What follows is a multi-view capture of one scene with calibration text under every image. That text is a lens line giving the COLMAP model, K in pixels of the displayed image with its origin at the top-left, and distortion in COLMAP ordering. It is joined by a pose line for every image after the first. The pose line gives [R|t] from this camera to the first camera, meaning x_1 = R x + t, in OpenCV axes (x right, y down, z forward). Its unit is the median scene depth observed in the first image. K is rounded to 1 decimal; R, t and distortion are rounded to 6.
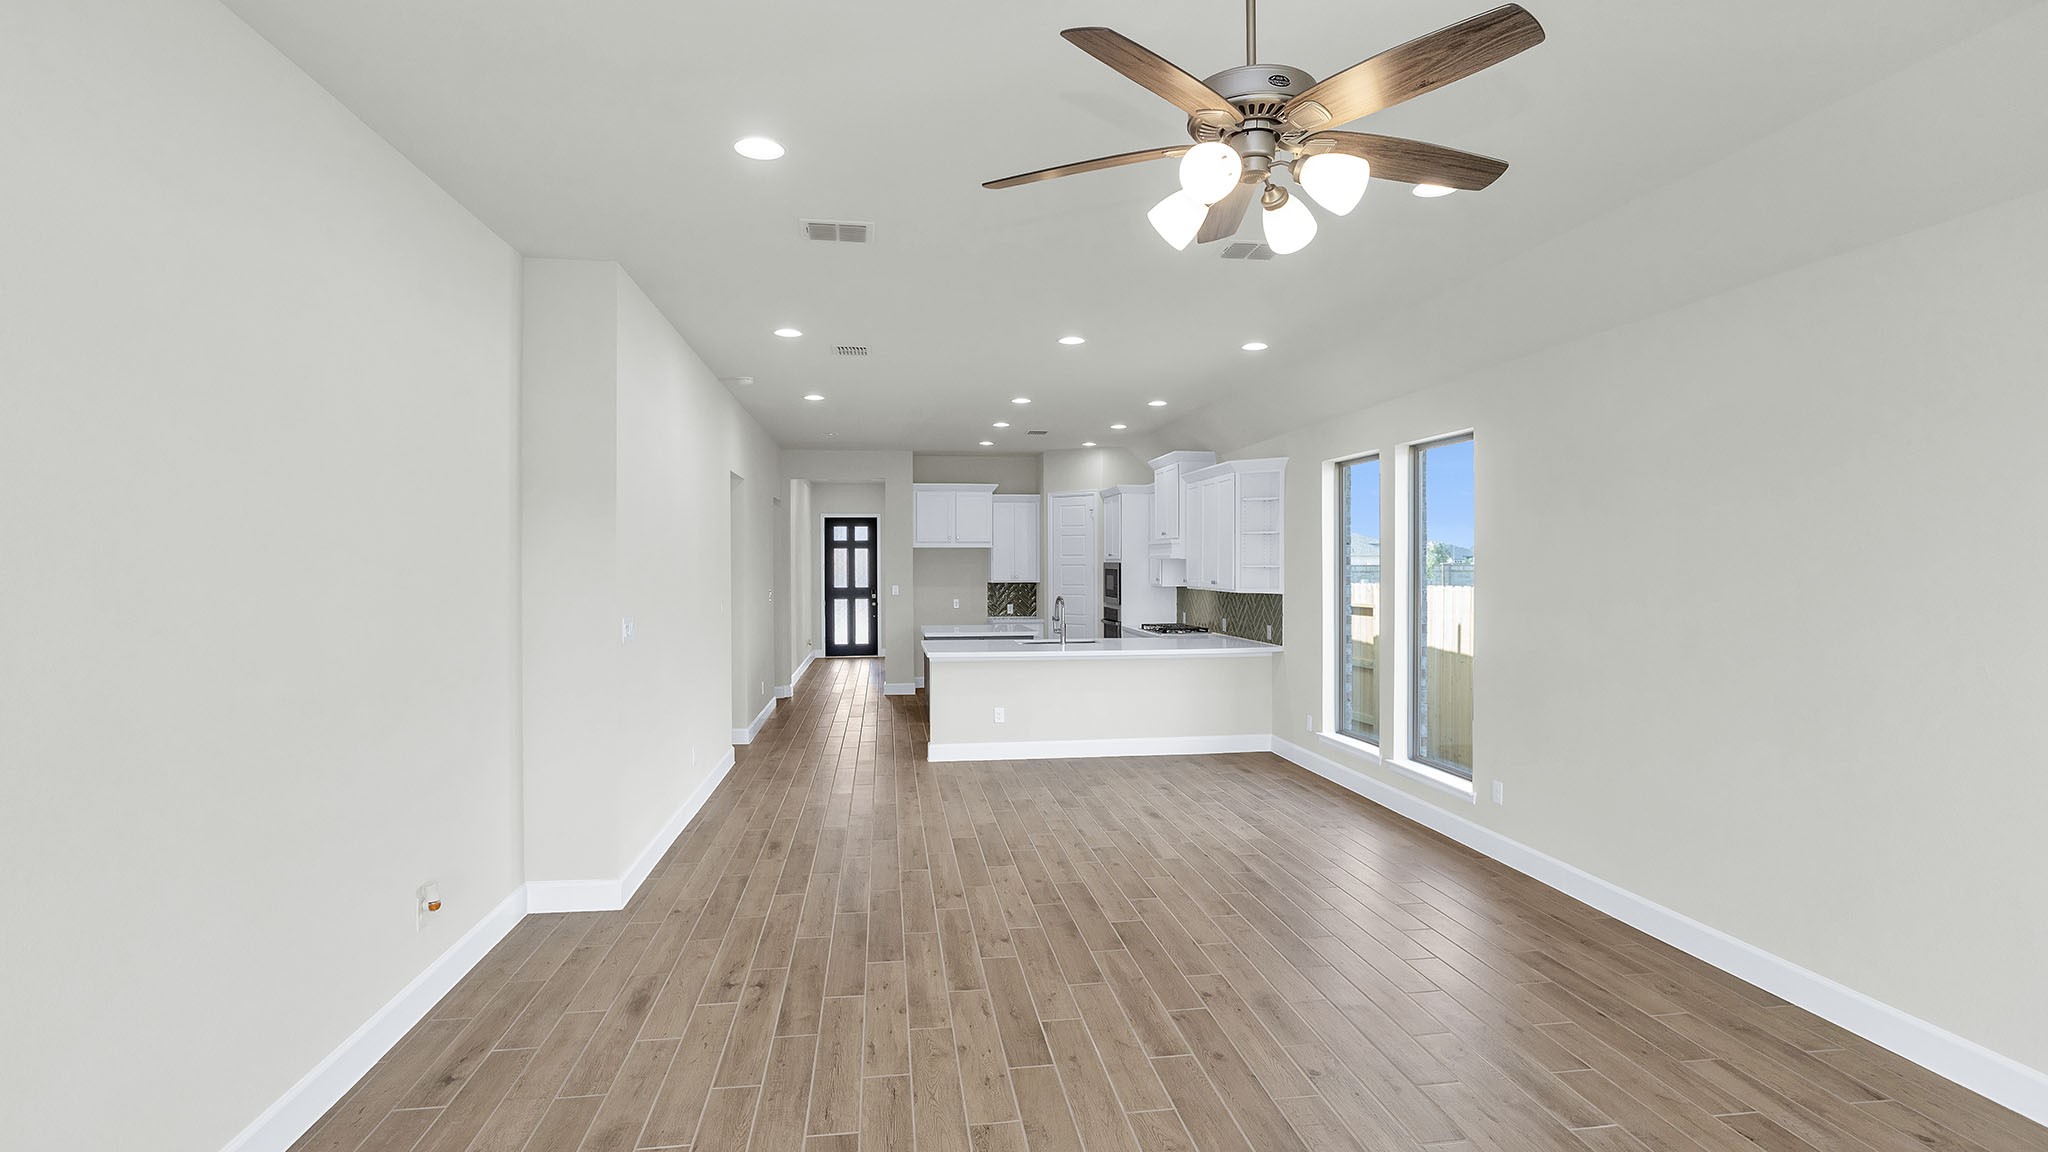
lens RADIAL K [[976.4, 0, 1022.6], [0, 976.4, 486.0], [0, 0, 1]] dist [-0.024123, 0.000614]
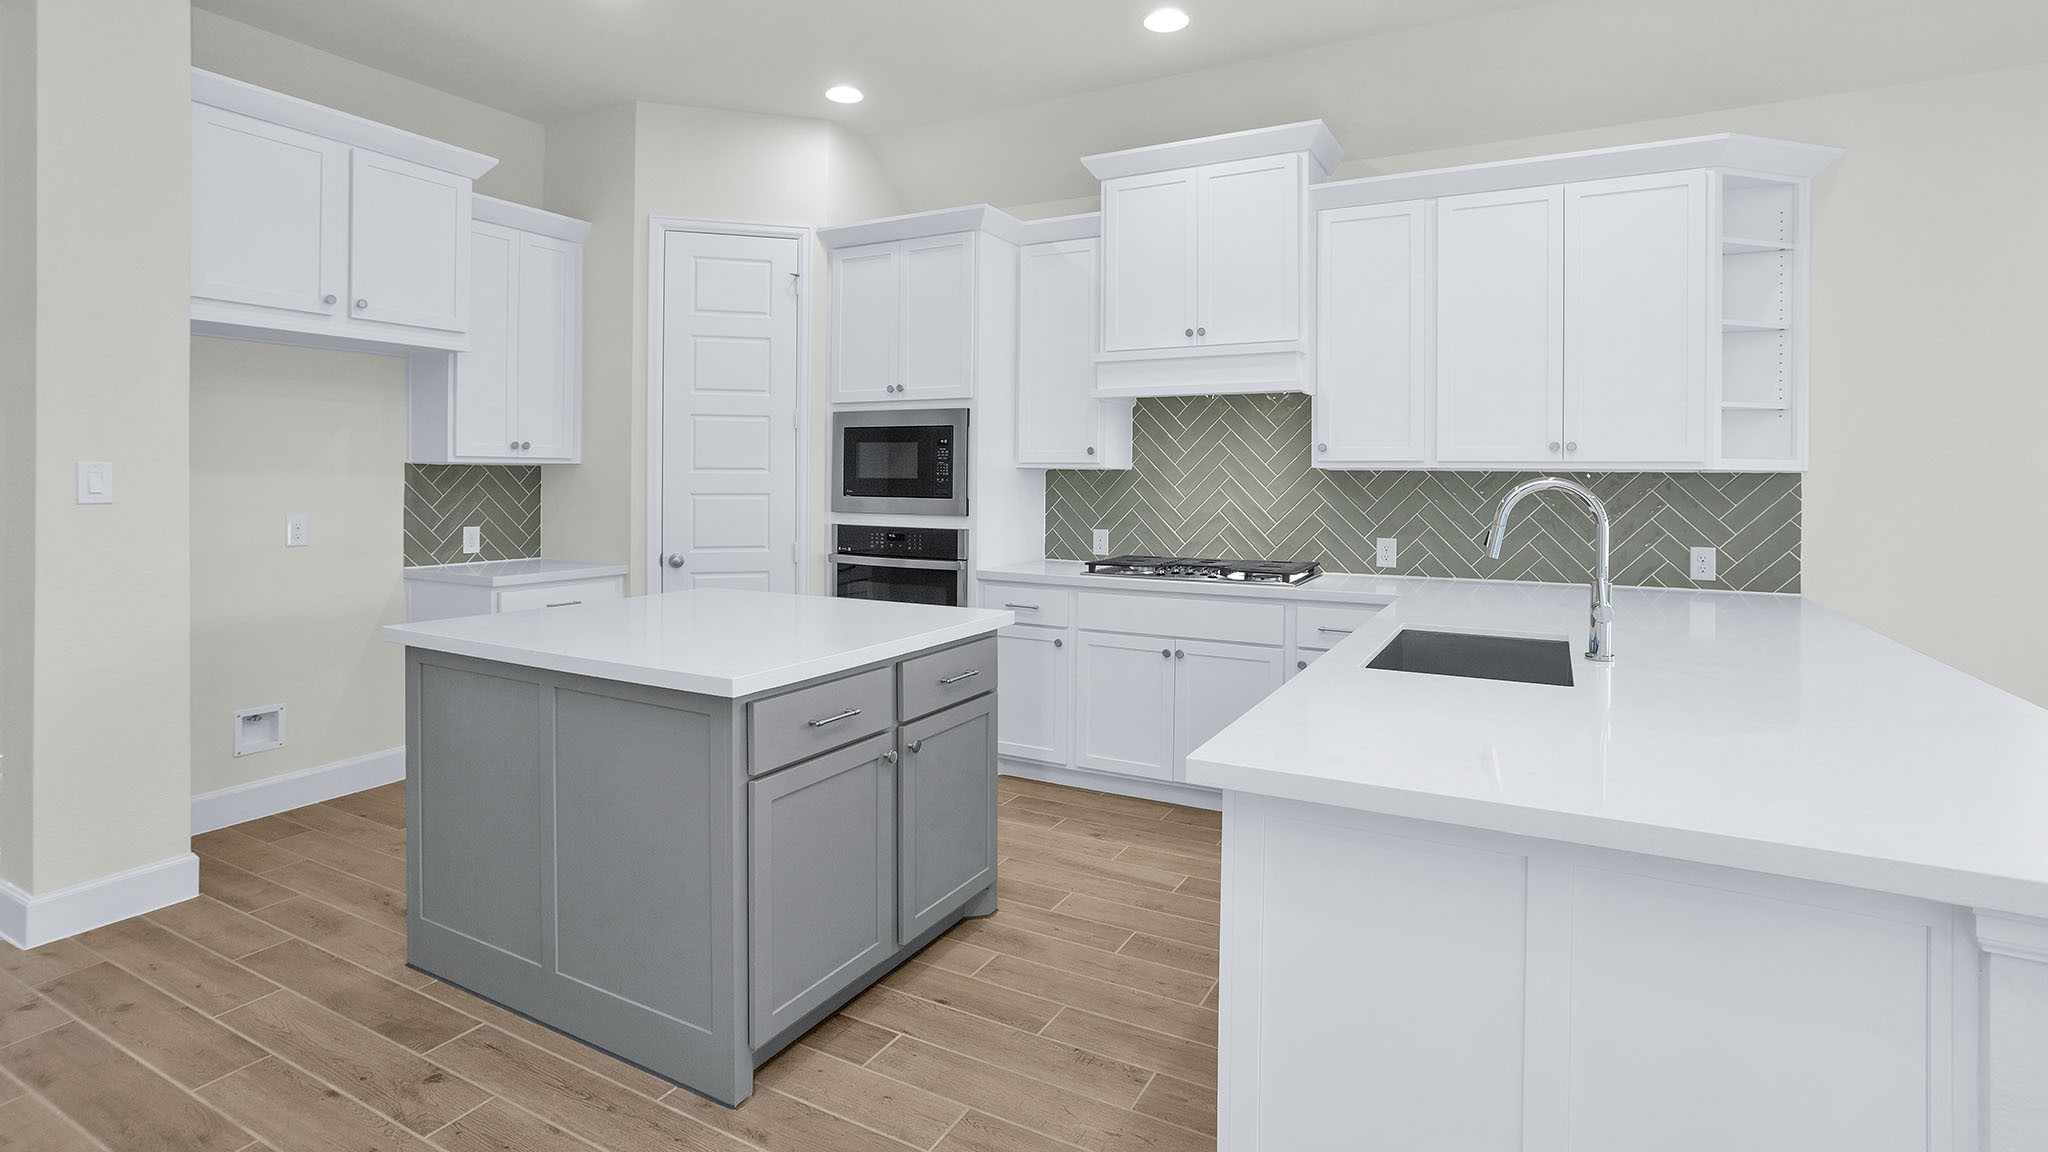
lens RADIAL K [[976.4, 0, 1022.6], [0, 976.4, 486.0], [0, 0, 1]] dist [-0.024123, 0.000614]
pose [[0.595328, -0.000557, 0.803482, -0.181231], [-0.072425, 0.995892, 0.054353, 0.078566], [-0.800212, -0.090550, 0.592842, 0.680447]]
